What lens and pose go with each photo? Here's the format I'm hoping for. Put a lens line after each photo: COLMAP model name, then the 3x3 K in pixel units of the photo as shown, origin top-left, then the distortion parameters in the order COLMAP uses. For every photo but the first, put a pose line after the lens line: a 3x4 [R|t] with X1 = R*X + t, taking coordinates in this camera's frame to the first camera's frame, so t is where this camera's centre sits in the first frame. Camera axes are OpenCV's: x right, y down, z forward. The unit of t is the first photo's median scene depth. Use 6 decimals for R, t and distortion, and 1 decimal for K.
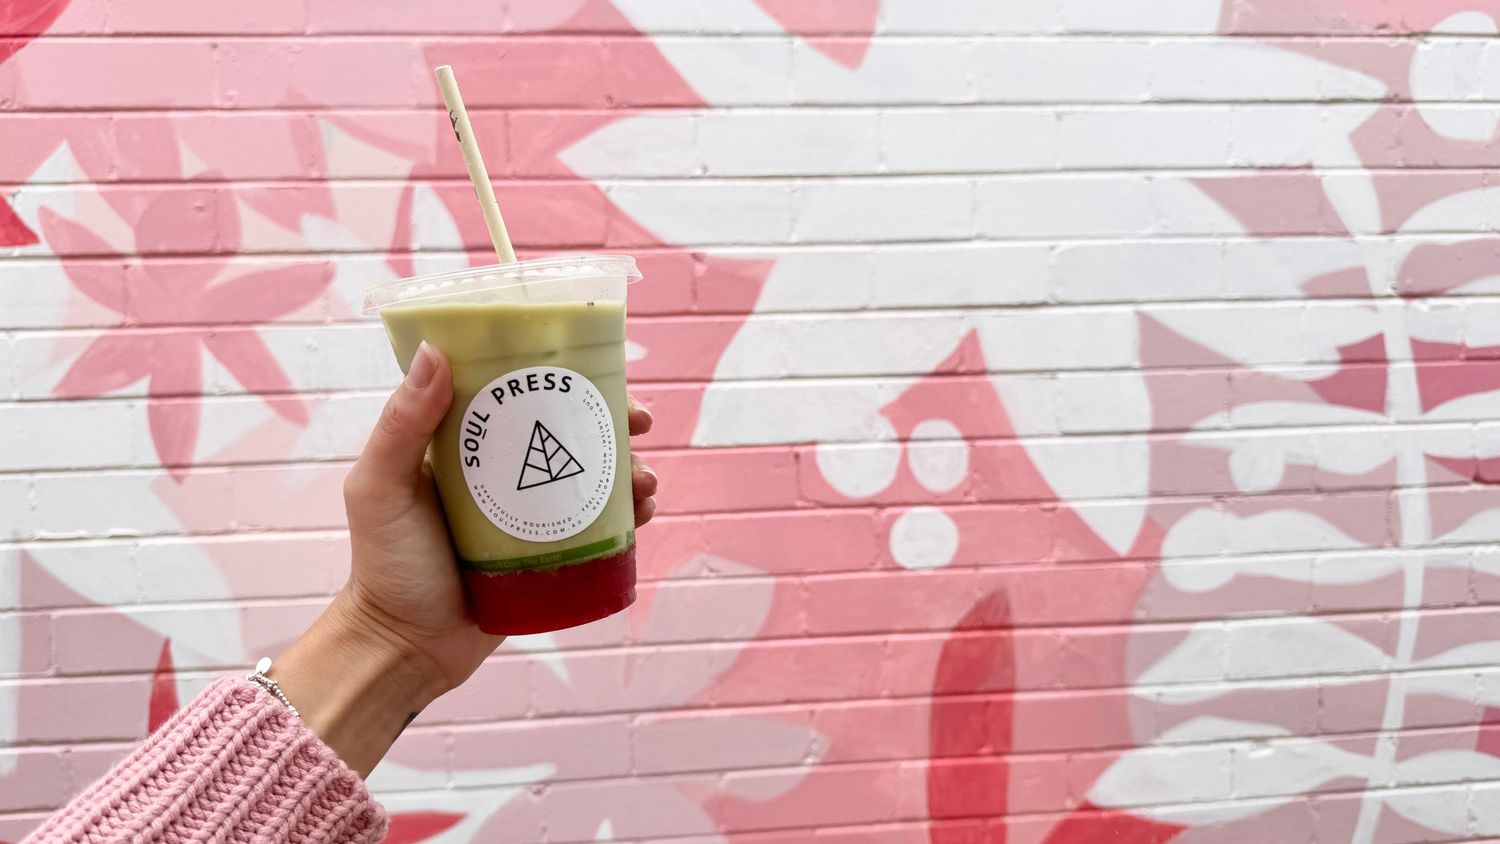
lens RADIAL K [[1052.1, 0, 750.0], [0, 1052.1, 422.0], [0, 0, 1]] dist [0.133593, -0.301940]
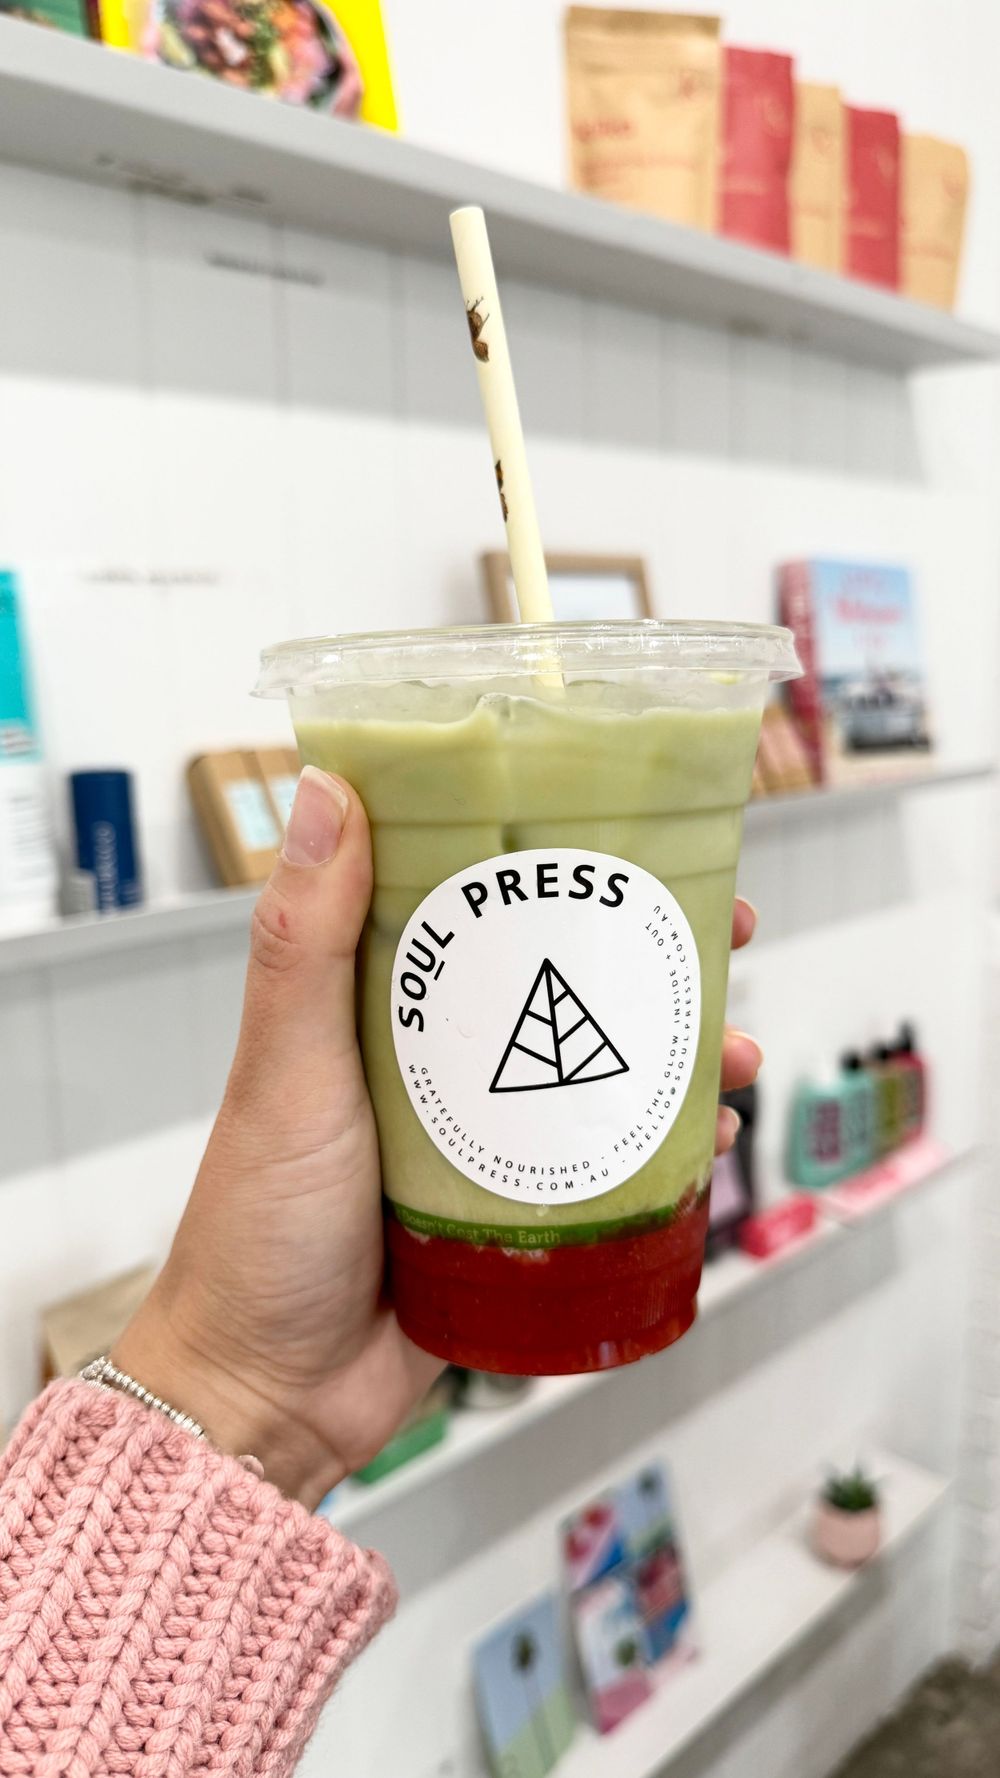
lens RADIAL K [[1247.0, 0, 500.0], [0, 1247.0, 889.0], [0, 0, 1]] dist [0.133593, -0.301940]
pose [[0.960467, 0.139624, -0.240851, -0.089490], [-0.125454, 0.989390, 0.073272, -0.070789], [0.248526, -0.040159, 0.967792, 0.447043]]
